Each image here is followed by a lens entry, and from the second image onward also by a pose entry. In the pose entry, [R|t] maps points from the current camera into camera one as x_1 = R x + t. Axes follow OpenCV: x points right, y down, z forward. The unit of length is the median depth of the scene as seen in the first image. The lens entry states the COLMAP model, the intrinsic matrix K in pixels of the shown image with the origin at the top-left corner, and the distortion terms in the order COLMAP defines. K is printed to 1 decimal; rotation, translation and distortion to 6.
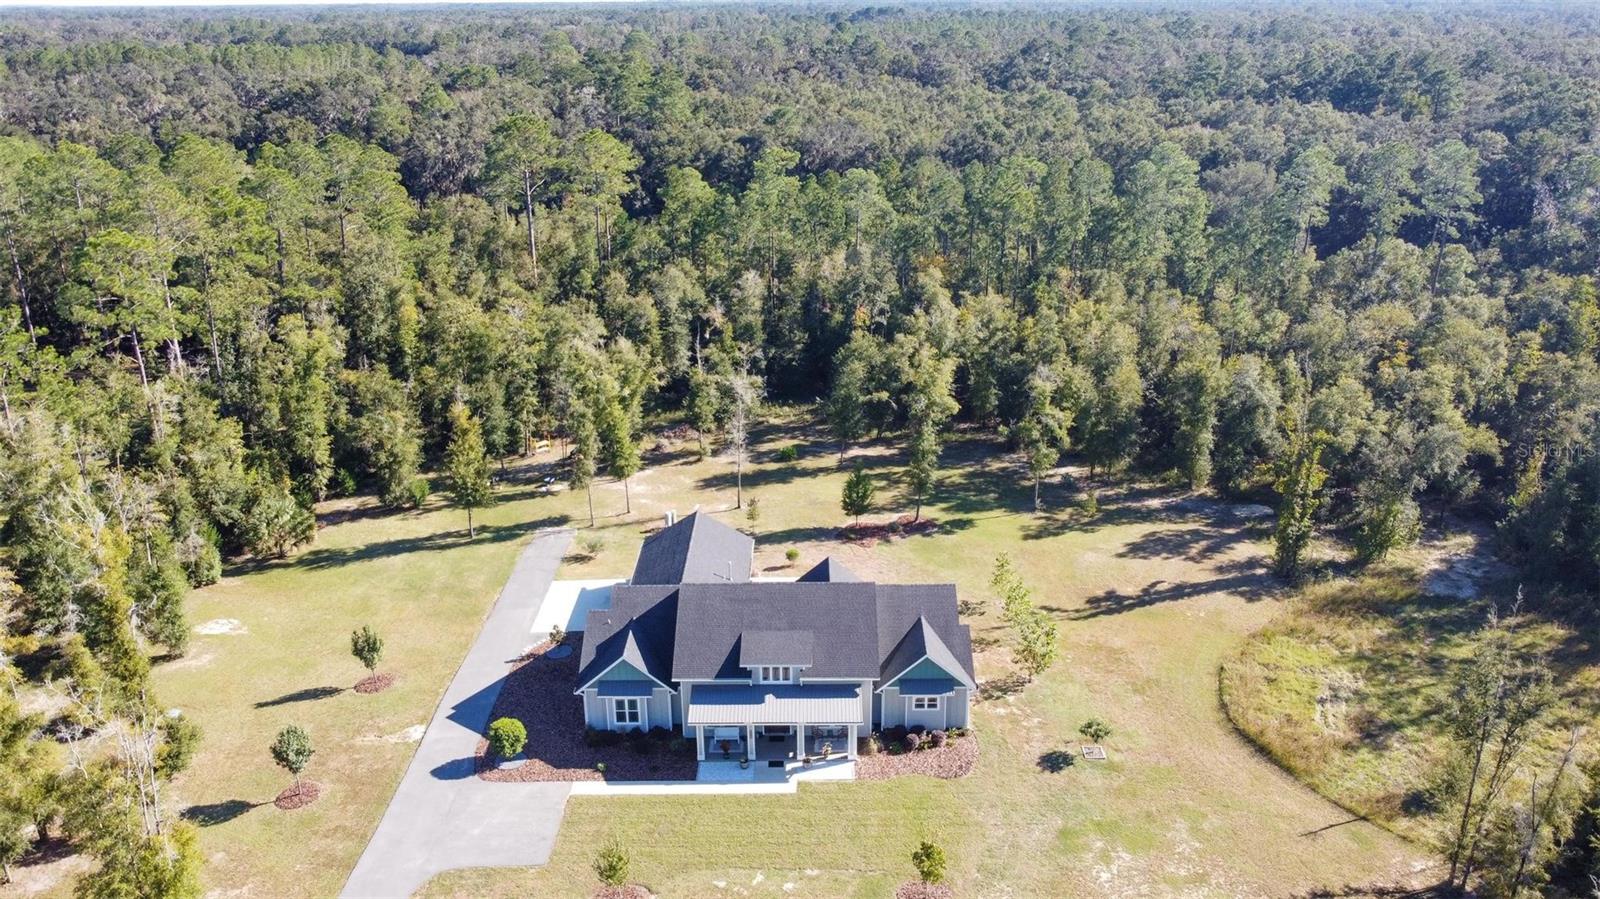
lens RADIAL K [[1229.9, 0, 800.0], [0, 1229.9, 449.5], [0, 0, 1]] dist [-0.002807, -0.003459]
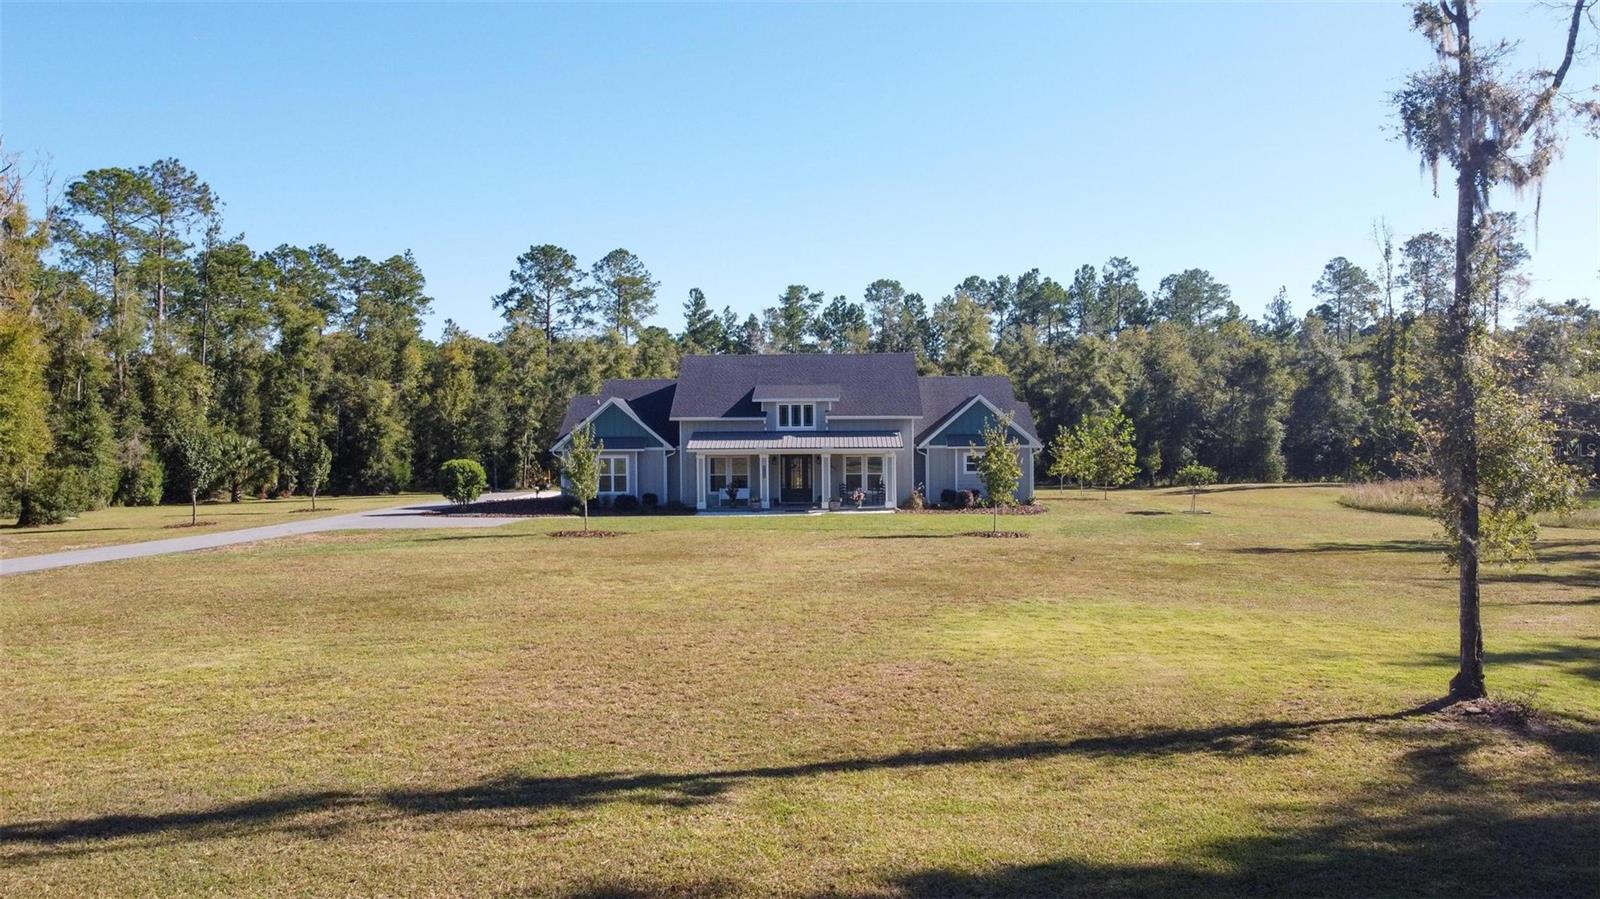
lens RADIAL K [[1229.9, 0, 800.0], [0, 1229.9, 449.5], [0, 0, 1]] dist [-0.002807, -0.003459]
pose [[0.999818, 0.002928, -0.018852, -0.001363], [-0.009244, 0.938769, -0.344422, 0.486196], [0.016689, 0.344534, 0.938626, 0.236808]]
